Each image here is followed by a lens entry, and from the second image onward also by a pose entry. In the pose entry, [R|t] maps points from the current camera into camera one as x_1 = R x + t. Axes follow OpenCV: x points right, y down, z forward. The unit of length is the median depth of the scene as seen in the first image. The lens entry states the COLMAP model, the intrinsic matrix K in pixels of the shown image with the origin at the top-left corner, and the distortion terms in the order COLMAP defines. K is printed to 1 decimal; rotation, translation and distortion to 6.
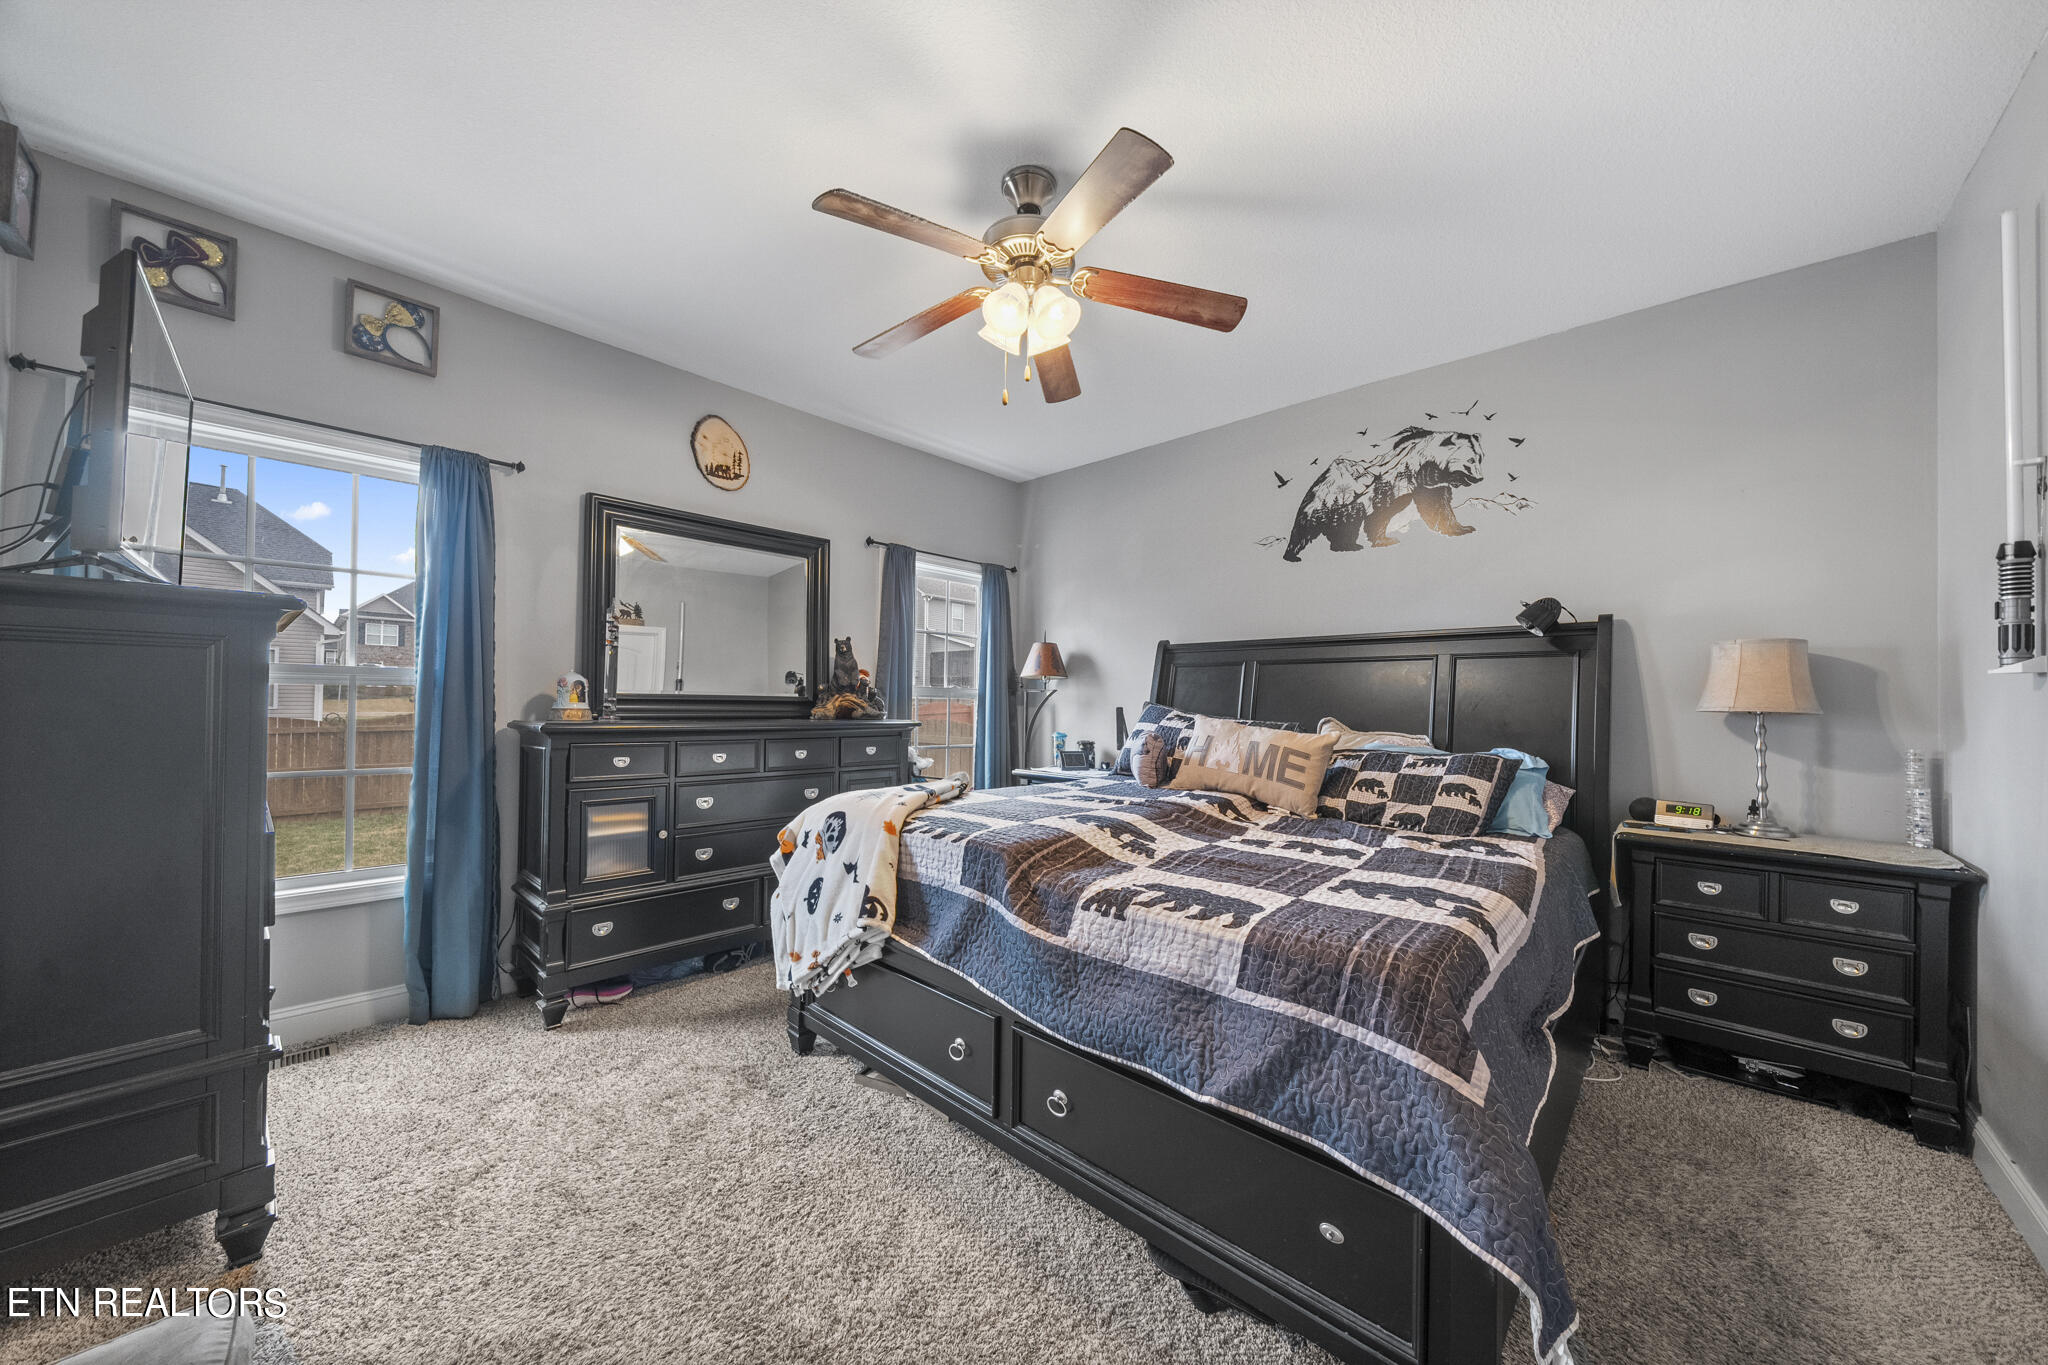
lens RADIAL K [[708.9, 0, 1030.3], [0, 708.9, 693.9], [0, 0, 1]] dist [-0.006004, 0.000603]
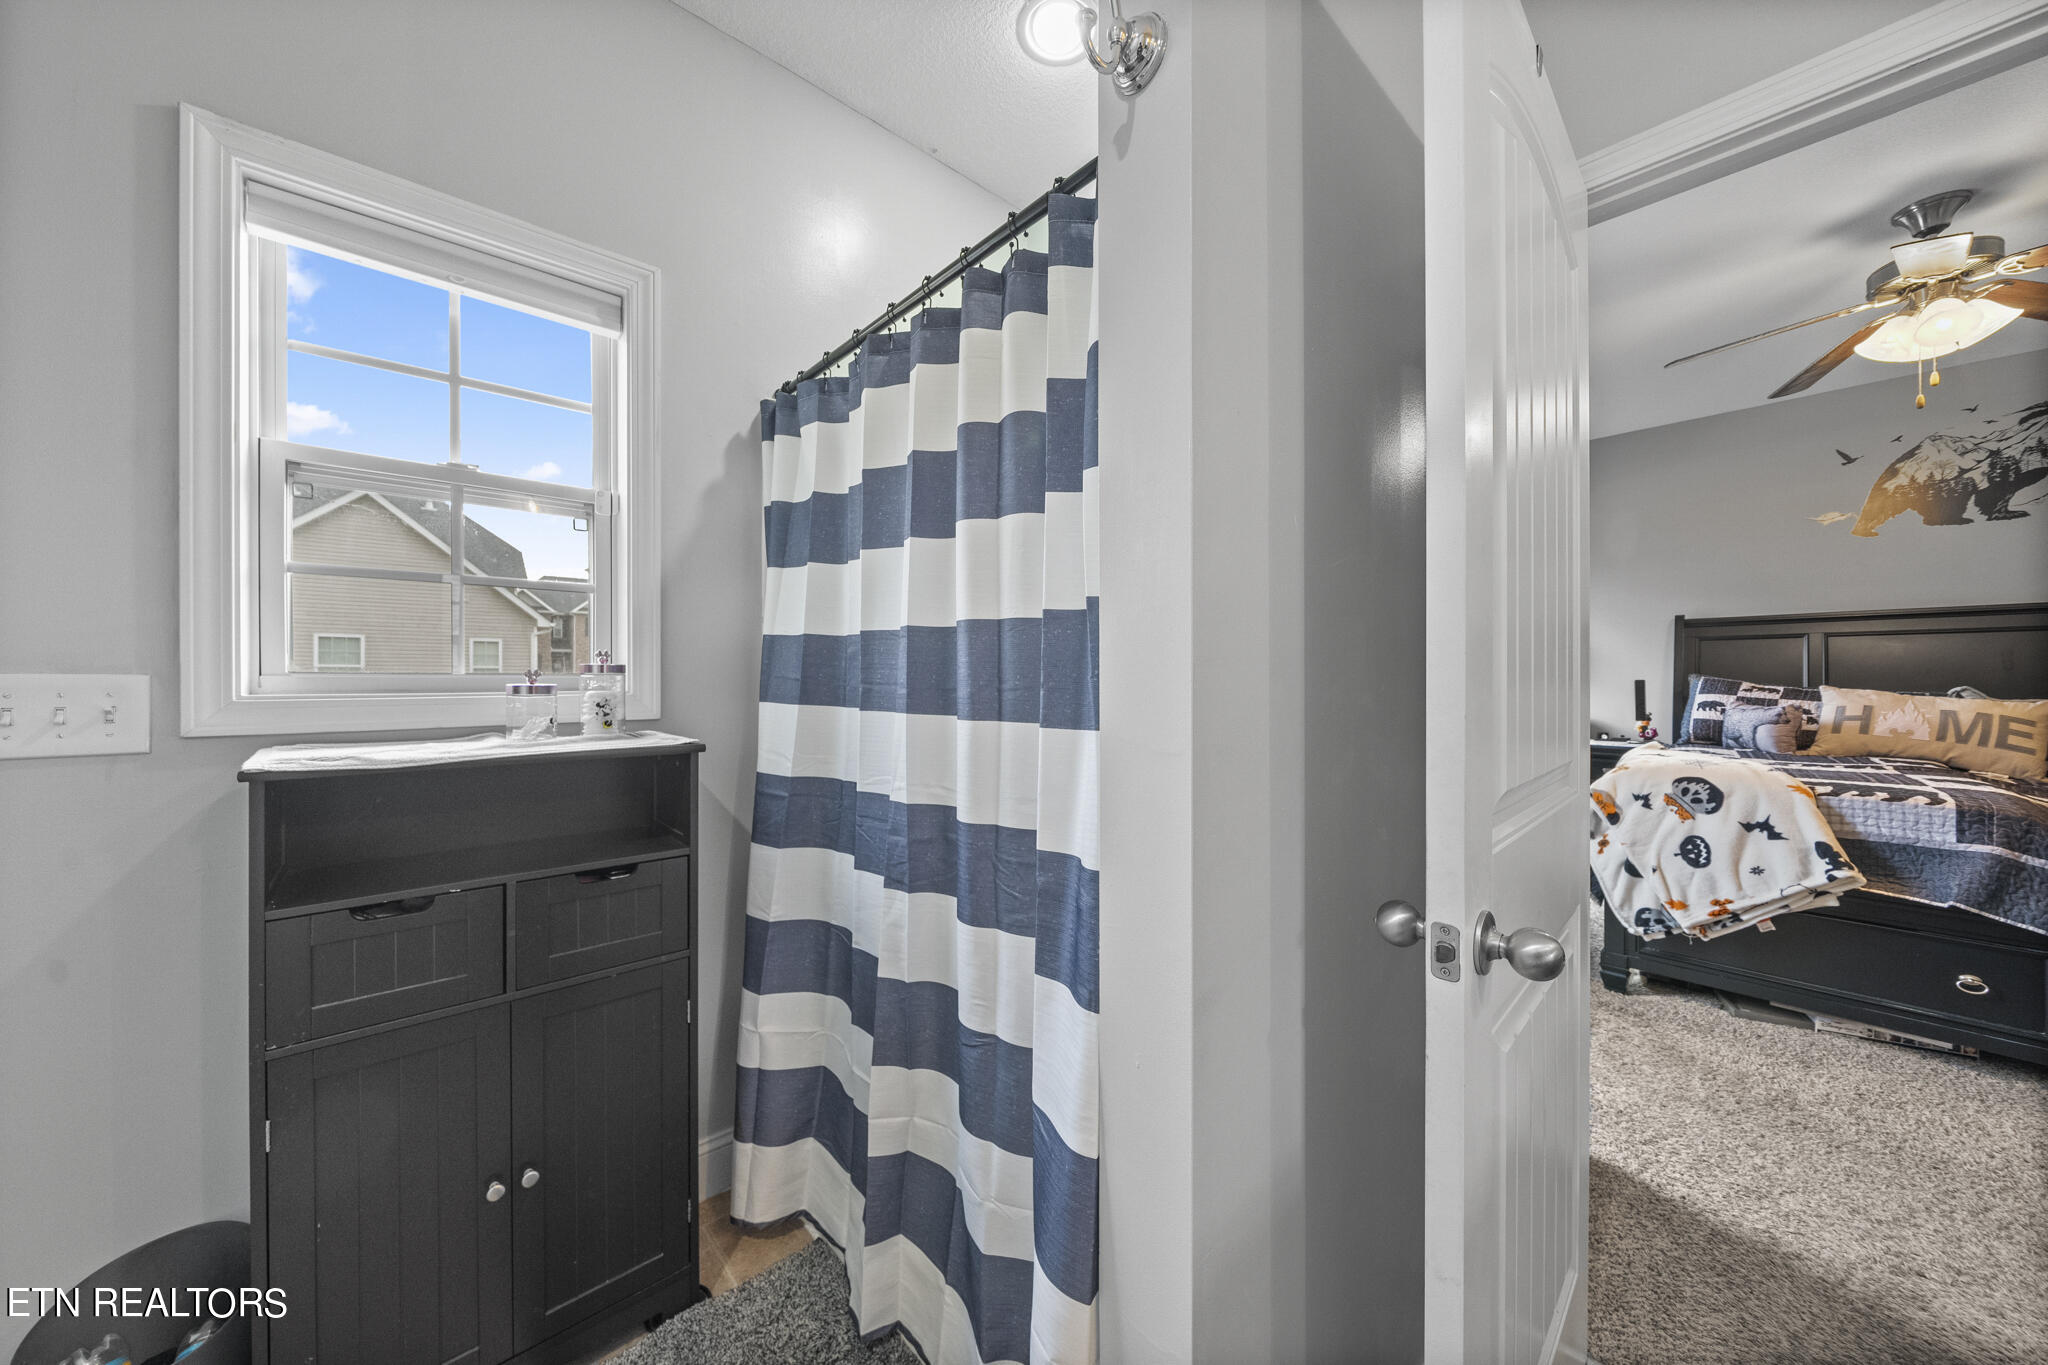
lens RADIAL K [[708.9, 0, 1020.1], [0, 708.9, 677.7], [0, 0, 1]] dist [-0.006004, 0.000603]
pose [[0.996737, -0.017651, -0.078761, -0.858609], [0.018524, 0.999775, 0.010371, -0.015614], [0.078560, -0.011796, 0.996840, -0.134414]]
